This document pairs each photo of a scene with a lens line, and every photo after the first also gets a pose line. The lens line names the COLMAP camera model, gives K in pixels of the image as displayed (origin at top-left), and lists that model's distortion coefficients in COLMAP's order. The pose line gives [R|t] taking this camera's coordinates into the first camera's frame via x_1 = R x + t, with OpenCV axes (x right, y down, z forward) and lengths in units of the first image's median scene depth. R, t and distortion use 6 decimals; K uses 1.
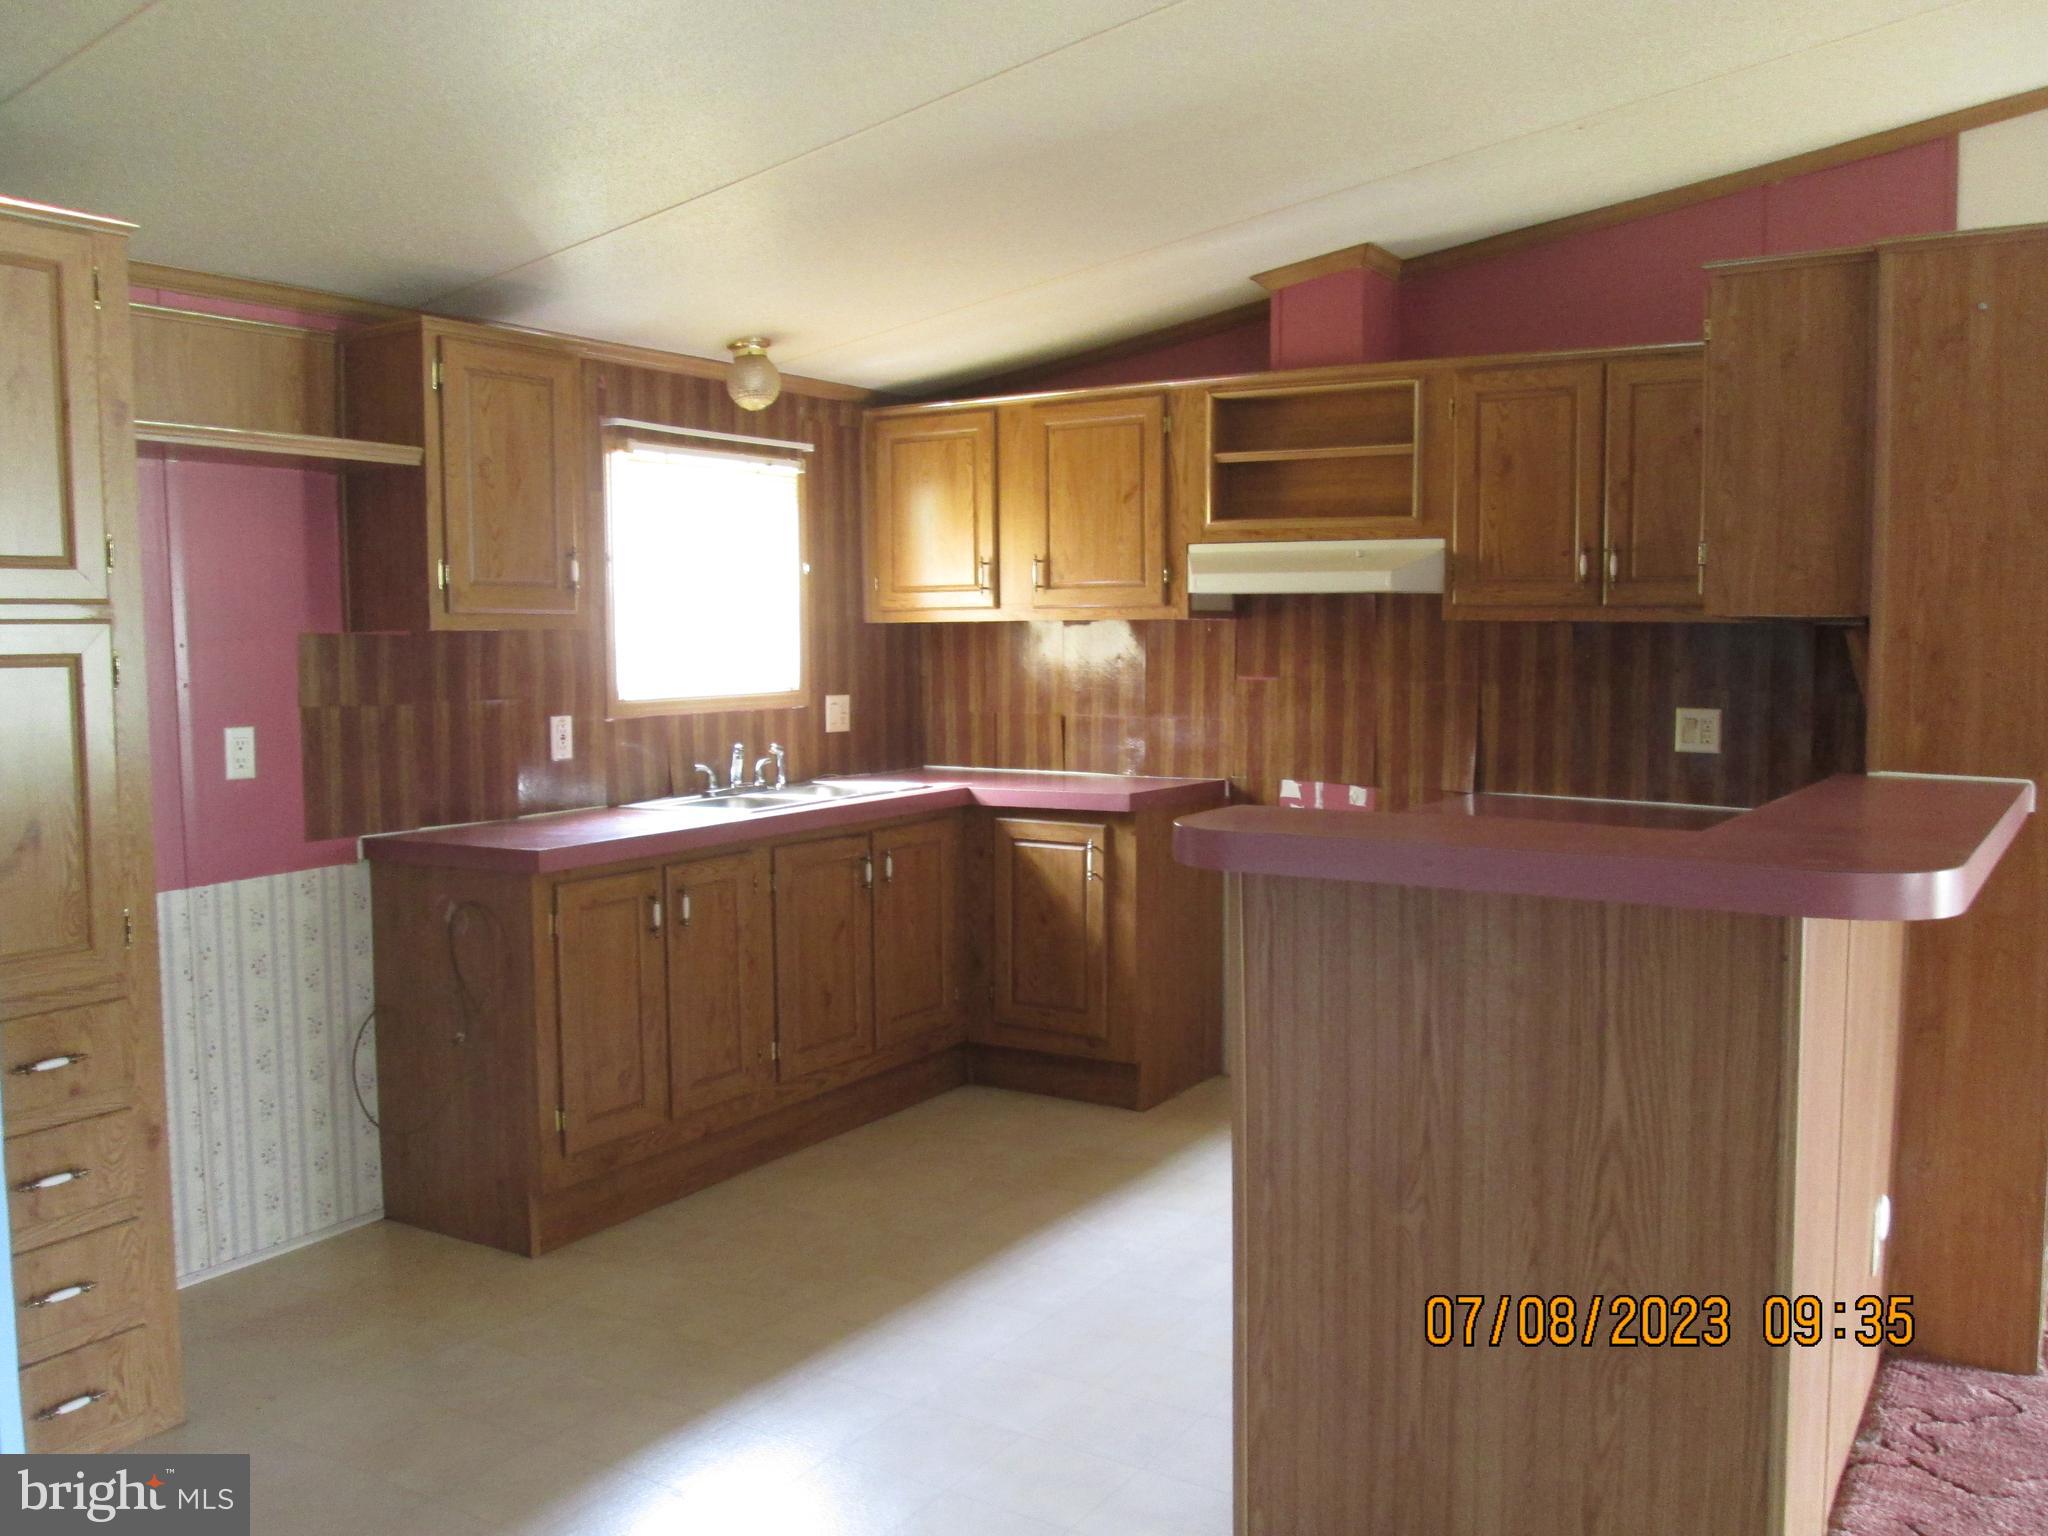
lens RADIAL K [[1654.0, 0, 1024.0], [0, 1654.0, 768.0], [0, 0, 1]] dist [-0.005410, -0.004861]
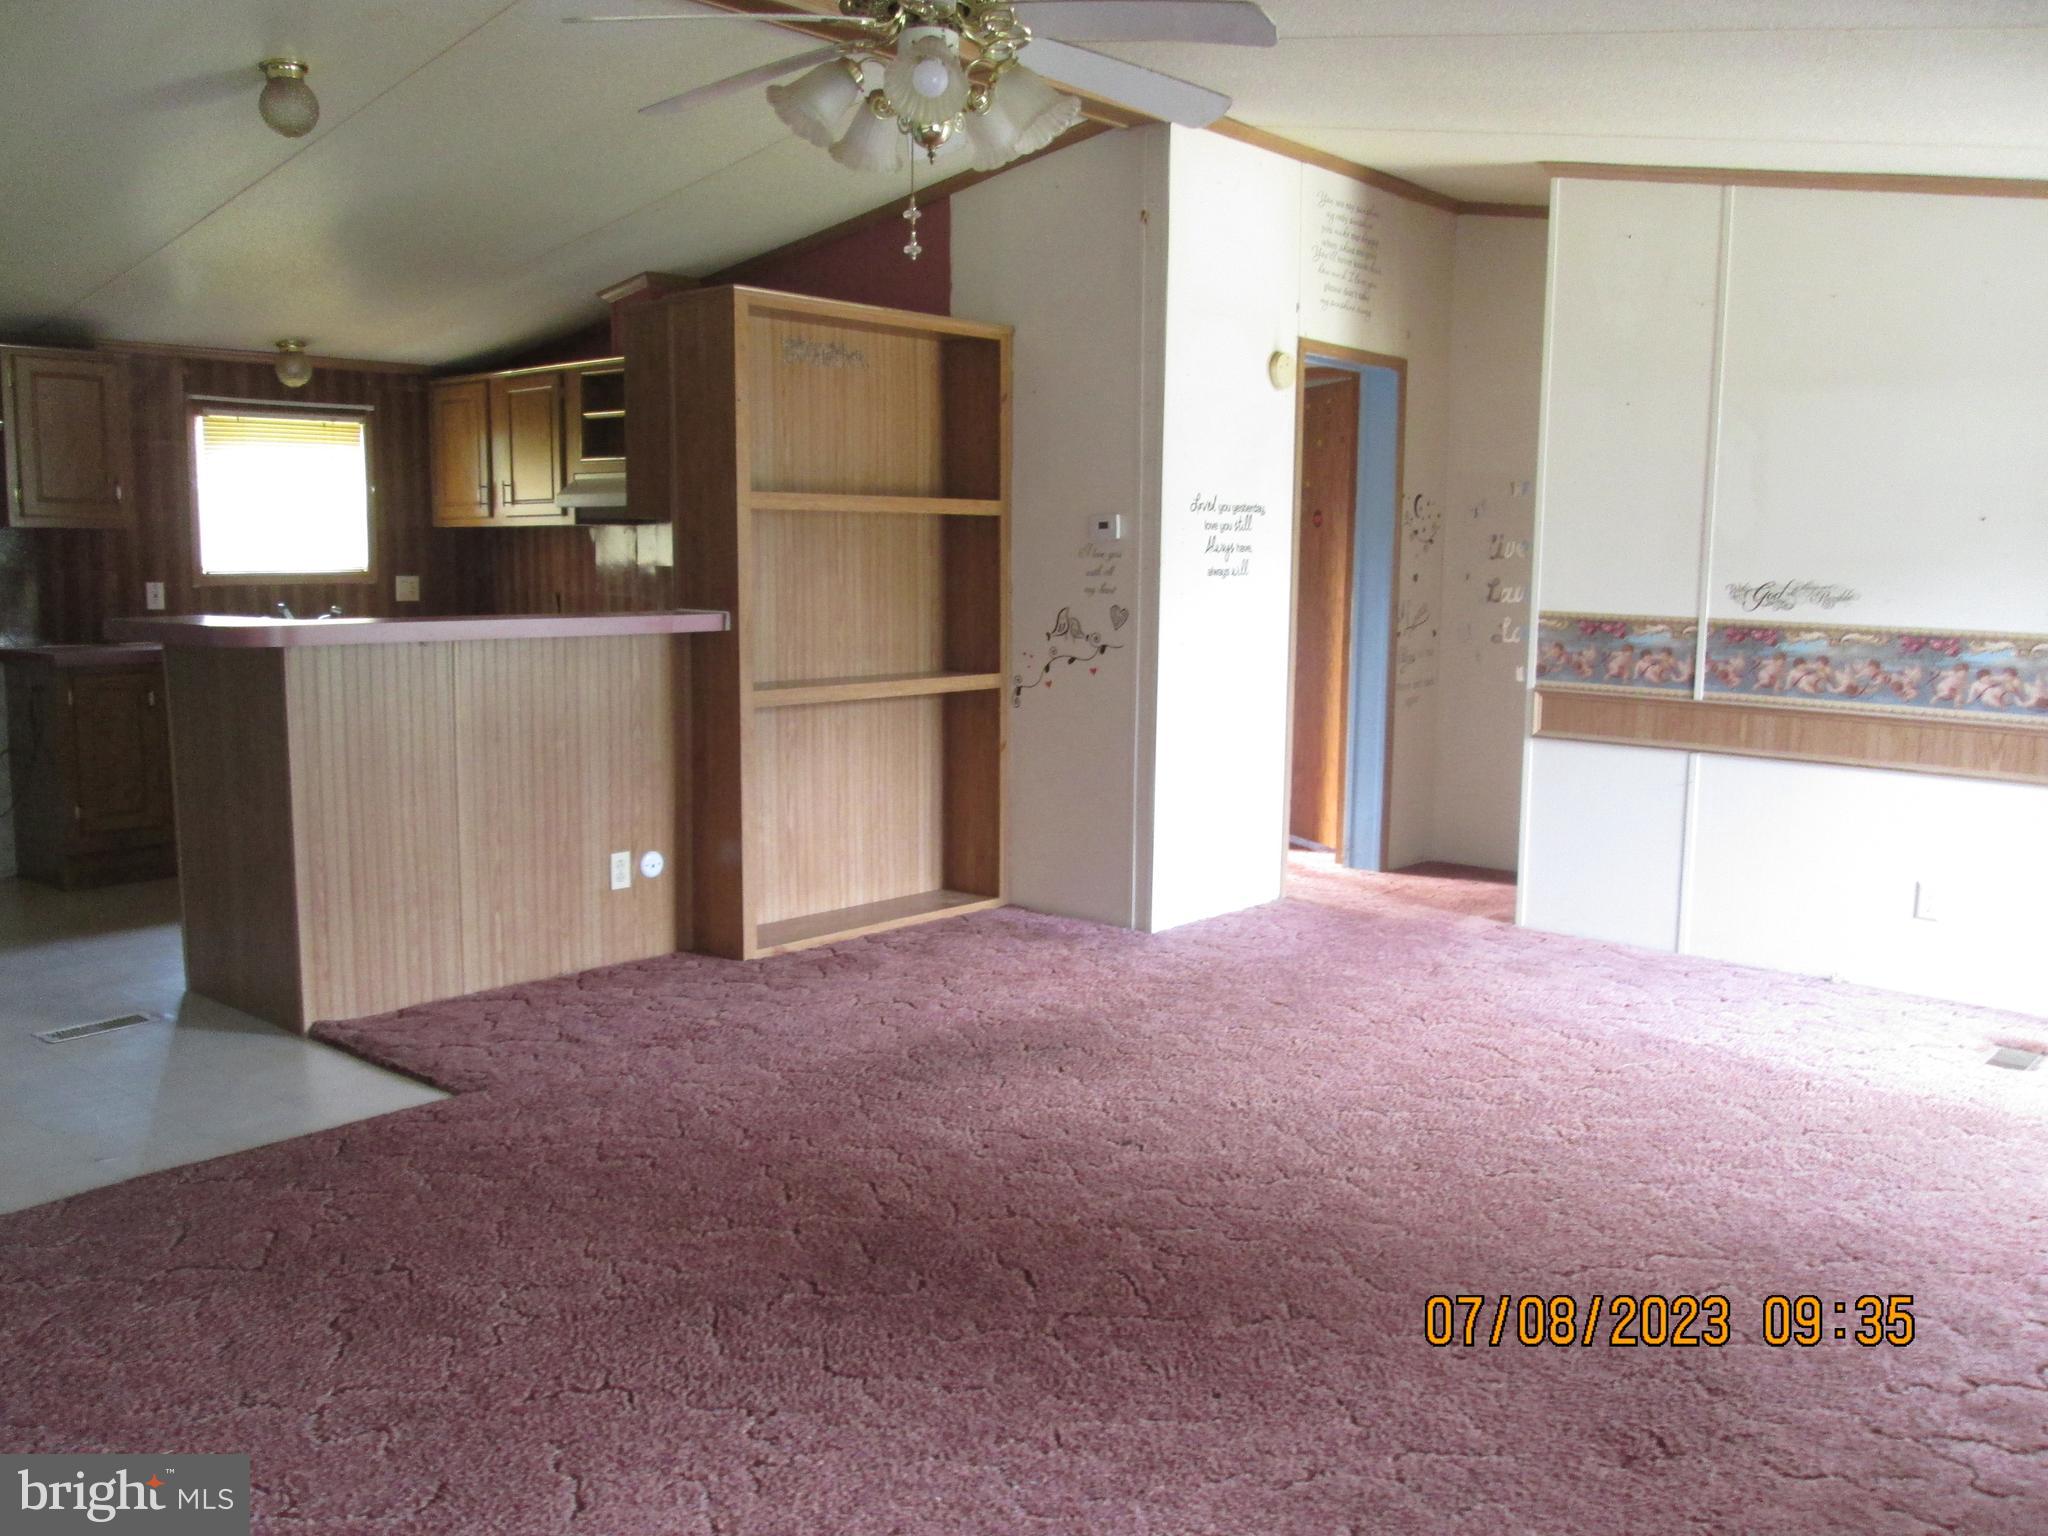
lens RADIAL K [[1654.0, 0, 1024.0], [0, 1654.0, 768.0], [0, 0, 1]] dist [-0.005410, -0.004861]
pose [[0.979337, 0.037123, -0.198797, 0.821128], [-0.027005, 0.998210, 0.053367, 0.038343], [0.200422, -0.046896, 0.978587, -0.389483]]
